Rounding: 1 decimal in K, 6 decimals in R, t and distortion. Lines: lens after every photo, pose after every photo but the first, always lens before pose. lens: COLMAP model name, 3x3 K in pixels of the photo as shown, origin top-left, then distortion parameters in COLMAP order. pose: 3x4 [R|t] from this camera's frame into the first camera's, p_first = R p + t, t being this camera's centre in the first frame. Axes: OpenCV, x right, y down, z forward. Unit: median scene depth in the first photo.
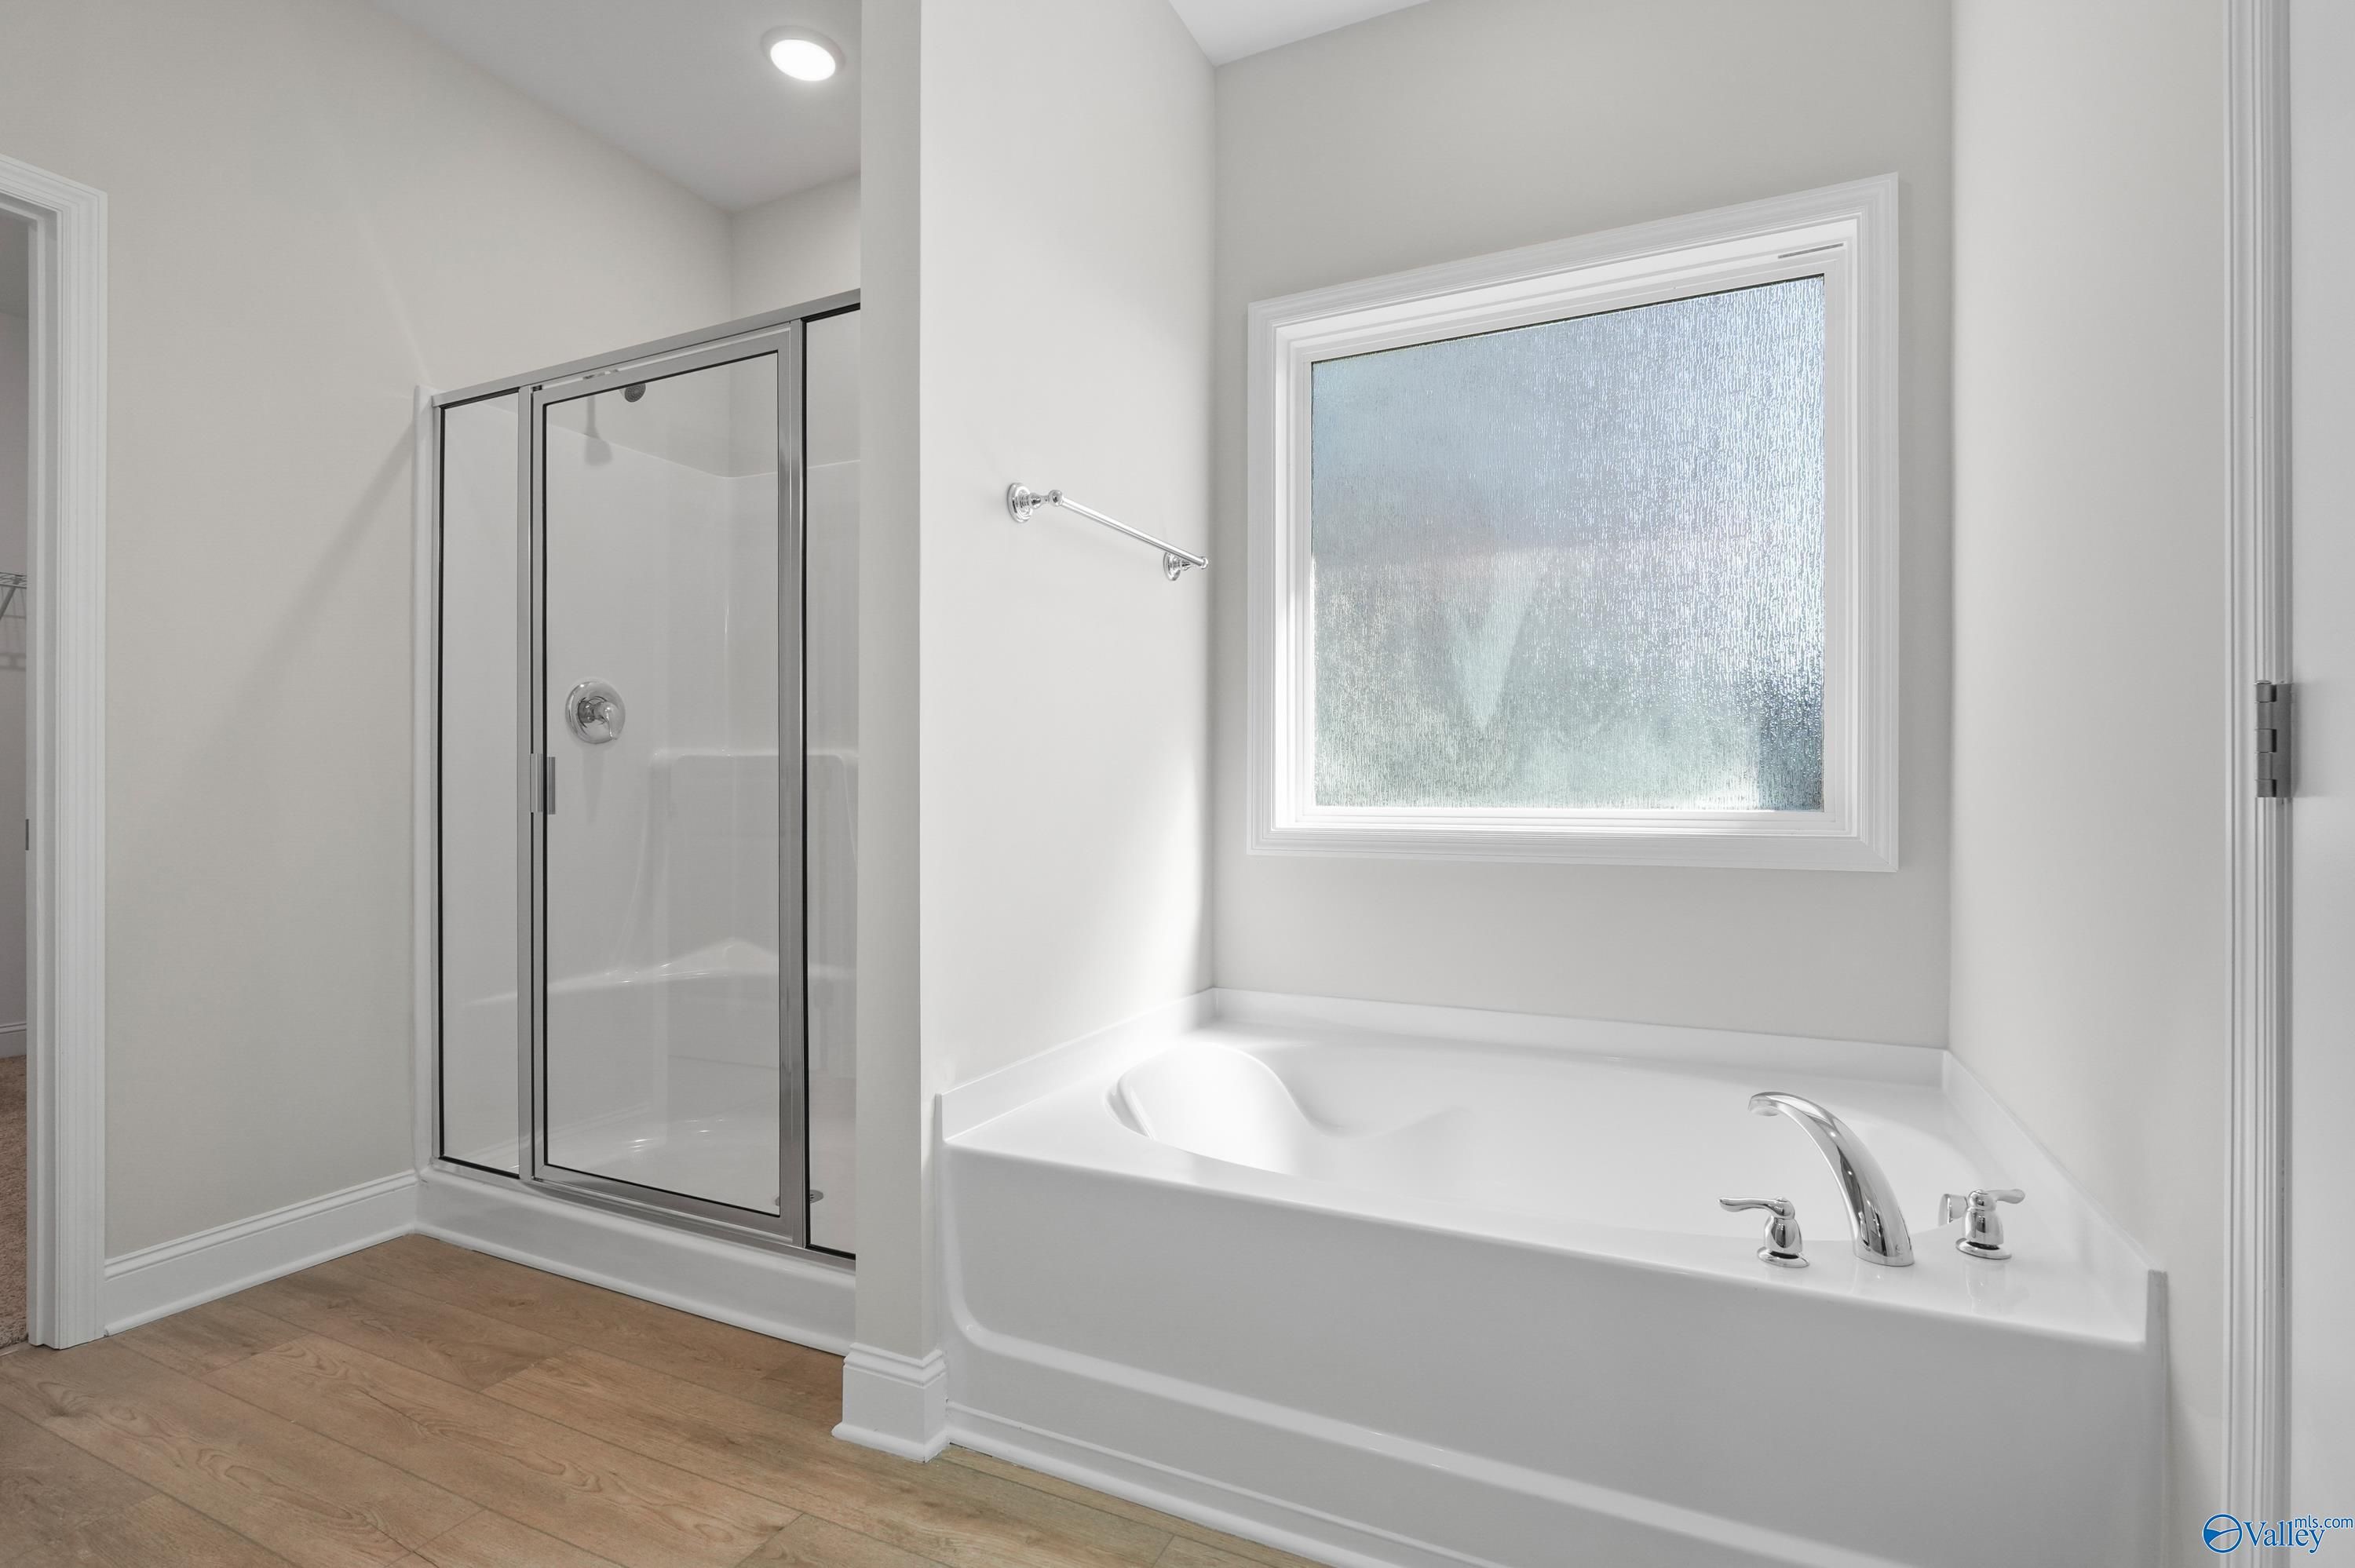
lens RADIAL K [[1094.4, 0, 1176.1], [0, 1094.4, 789.4], [0, 0, 1]] dist [-0.002996, -0.000875]
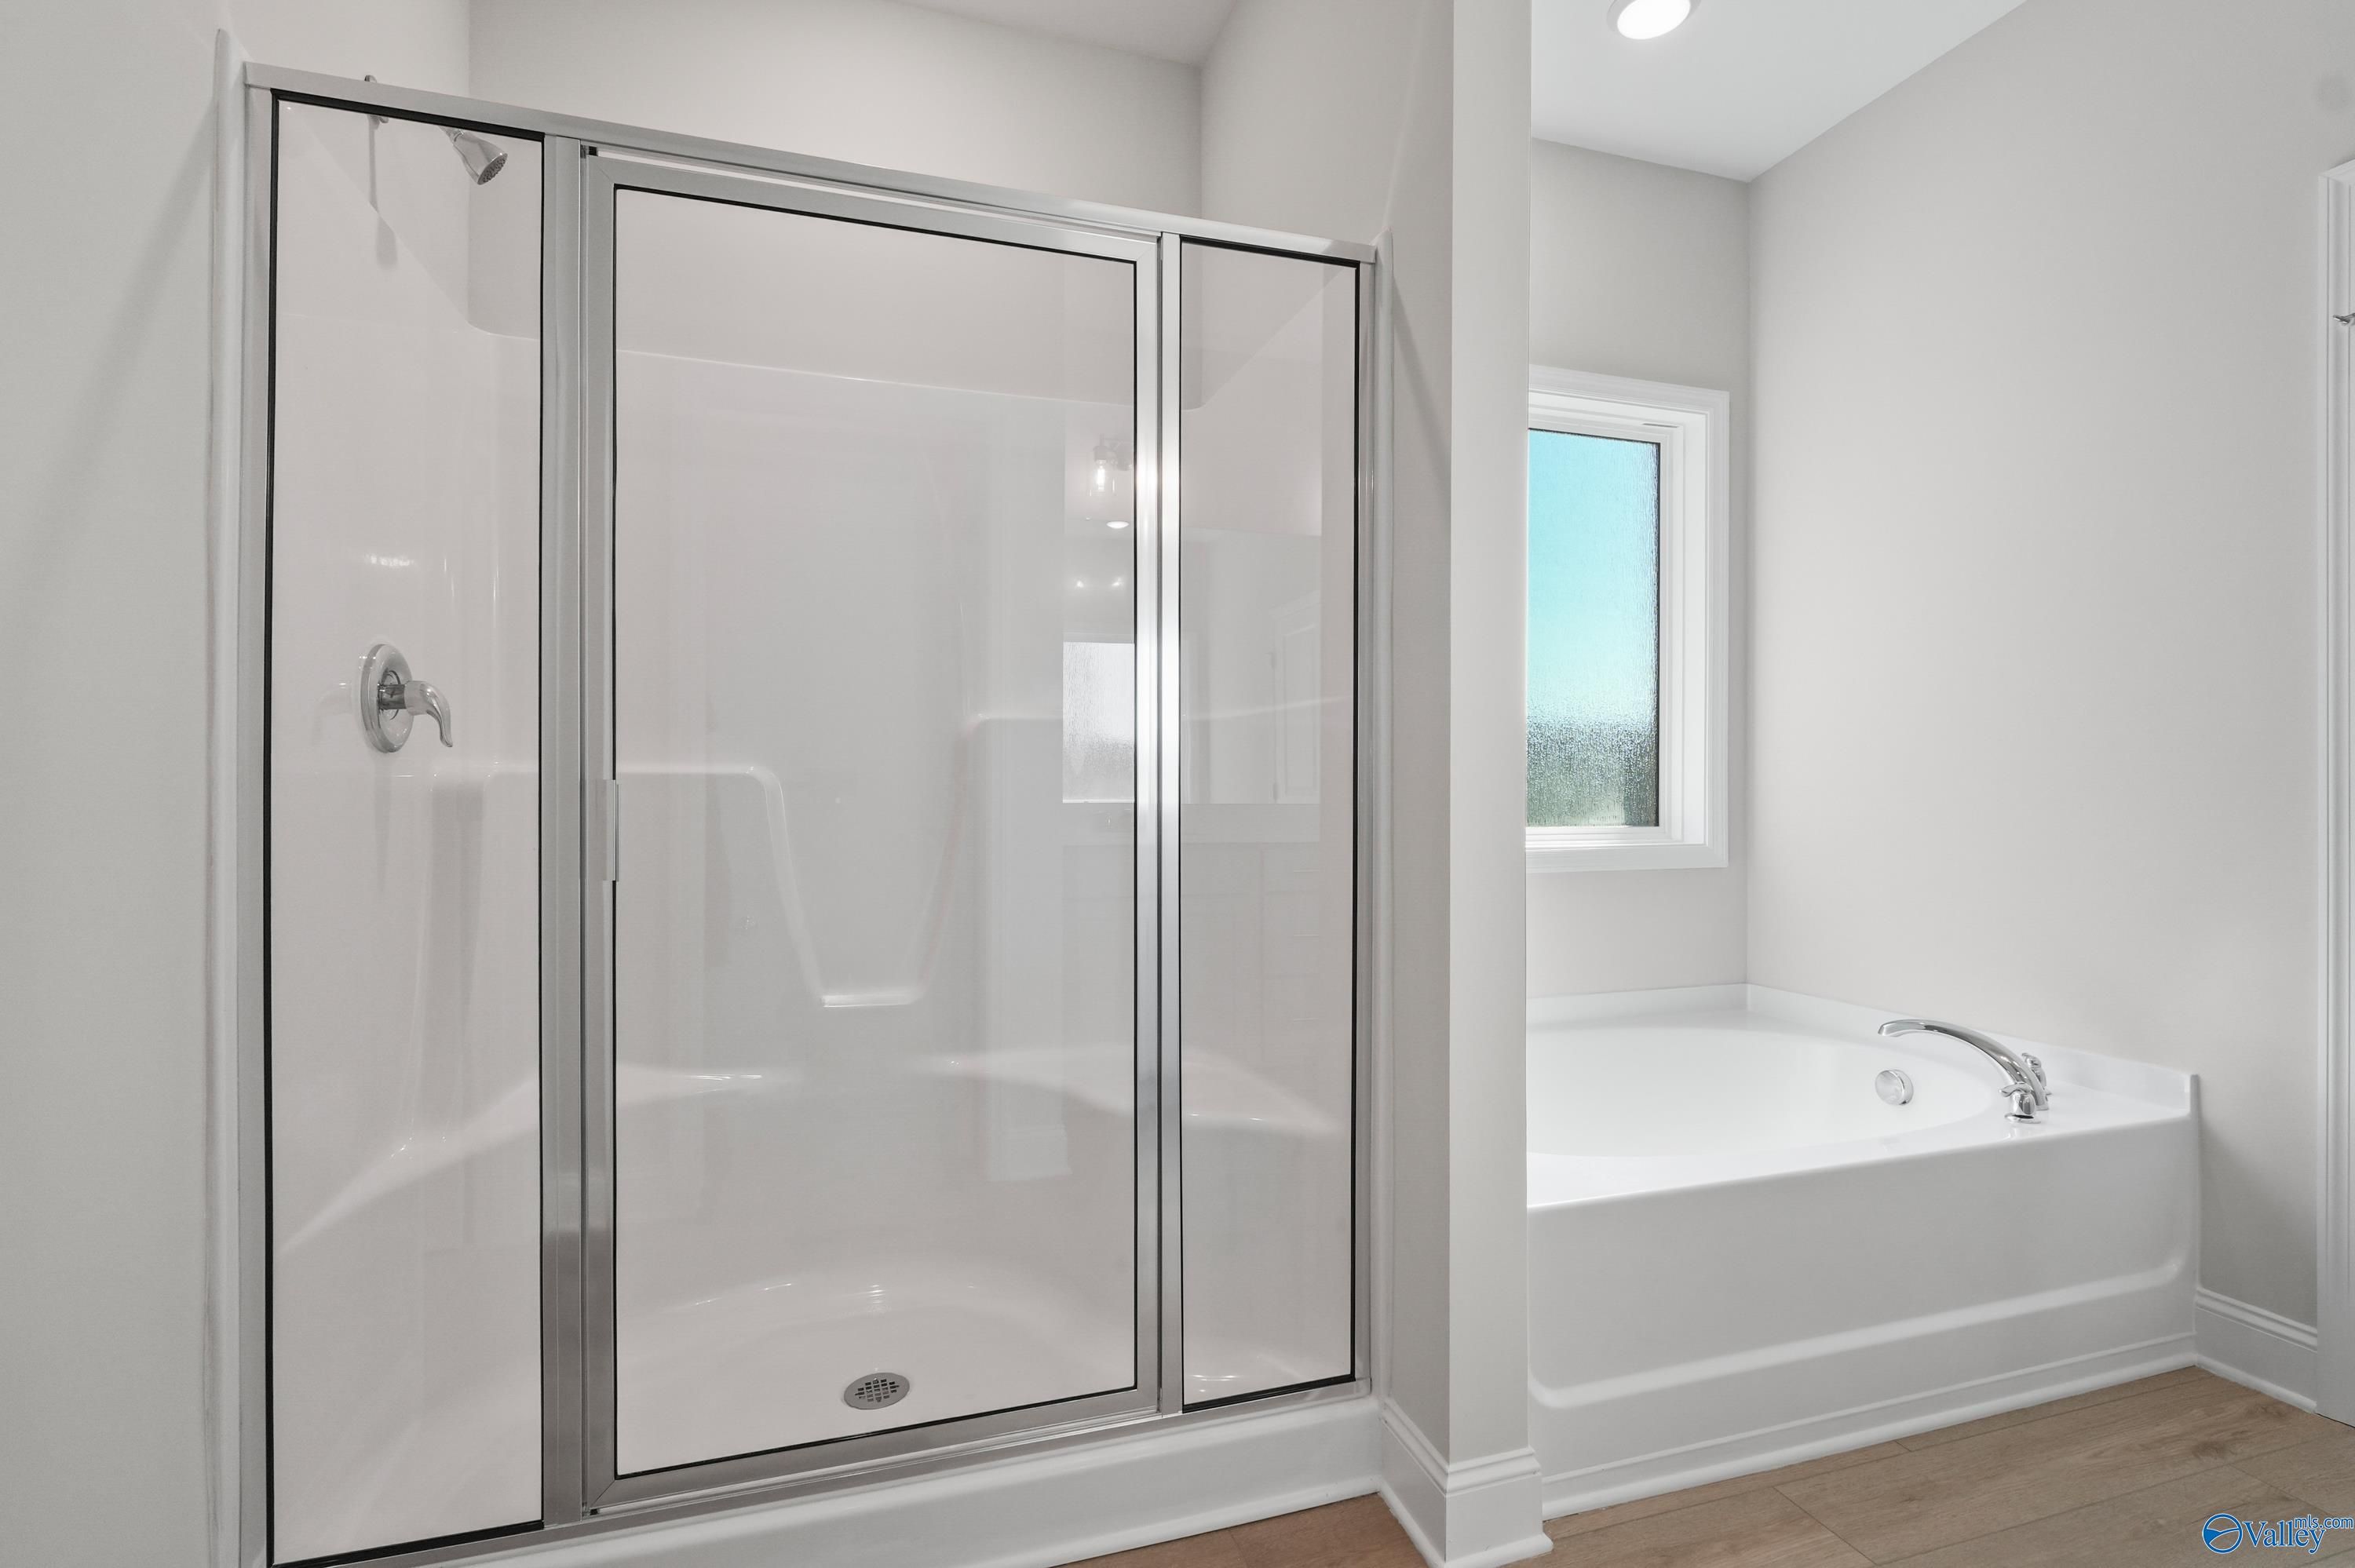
lens RADIAL K [[1094.4, 0, 1170.2], [0, 1094.4, 789.3], [0, 0, 1]] dist [-0.002996, -0.000875]
pose [[0.734830, -0.002389, 0.678247, -0.963530], [0.004598, 0.999988, -0.001459, -0.033084], [-0.678236, 0.004191, 0.734833, 0.462815]]
